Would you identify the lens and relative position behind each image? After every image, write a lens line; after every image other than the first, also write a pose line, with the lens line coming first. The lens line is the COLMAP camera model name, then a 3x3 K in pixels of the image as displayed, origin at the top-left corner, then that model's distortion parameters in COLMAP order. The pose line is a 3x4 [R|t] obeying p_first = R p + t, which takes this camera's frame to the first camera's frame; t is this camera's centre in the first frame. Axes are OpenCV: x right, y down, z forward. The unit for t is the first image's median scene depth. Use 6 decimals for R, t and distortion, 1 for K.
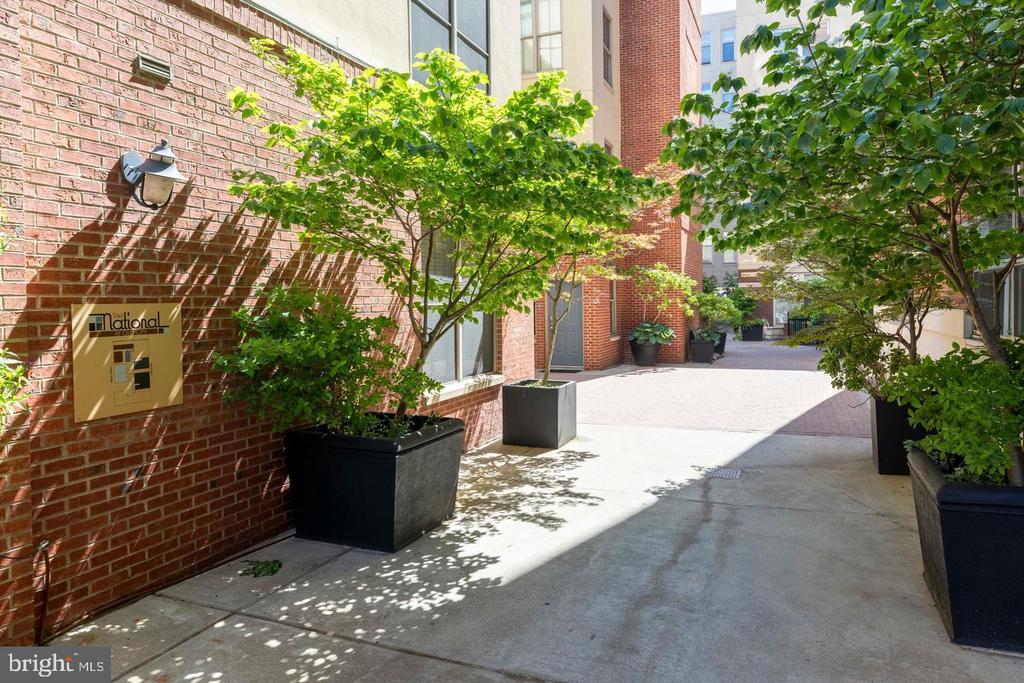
lens RADIAL K [[621.0, 0, 532.8], [0, 621.0, 321.9], [0, 0, 1]] dist [0.000148, -0.000961]
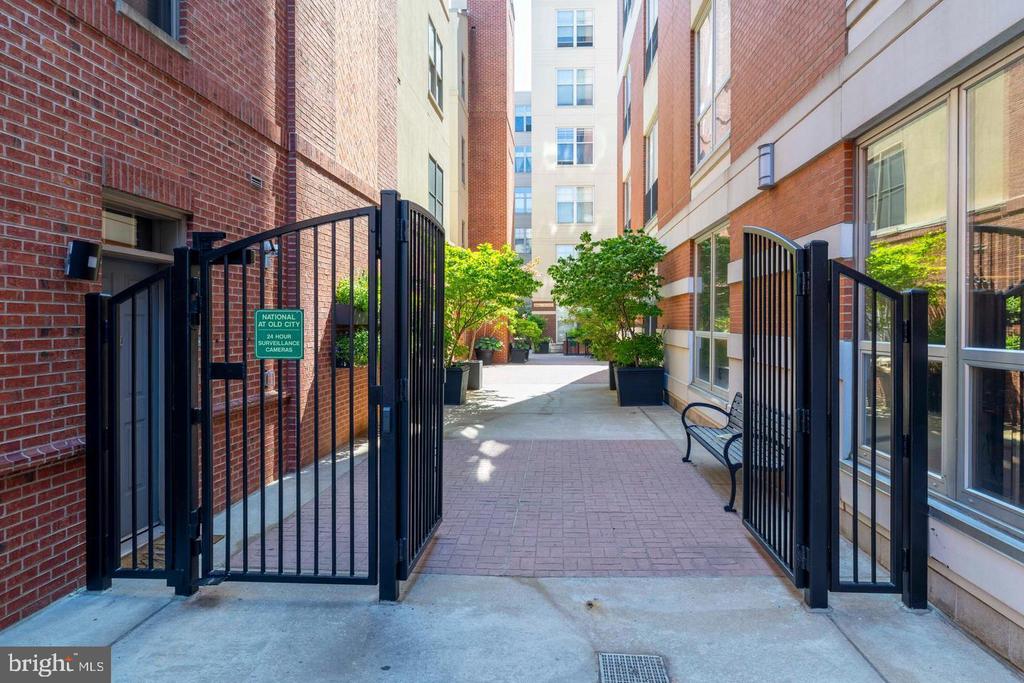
lens RADIAL K [[621.0, 0, 532.8], [0, 621.0, 321.9], [0, 0, 1]] dist [0.000148, -0.000961]
pose [[0.940394, 0.012383, 0.339860, -0.233621], [-0.000165, 0.999353, -0.035956, 0.018938], [-0.340086, 0.033757, 0.939788, -0.496396]]
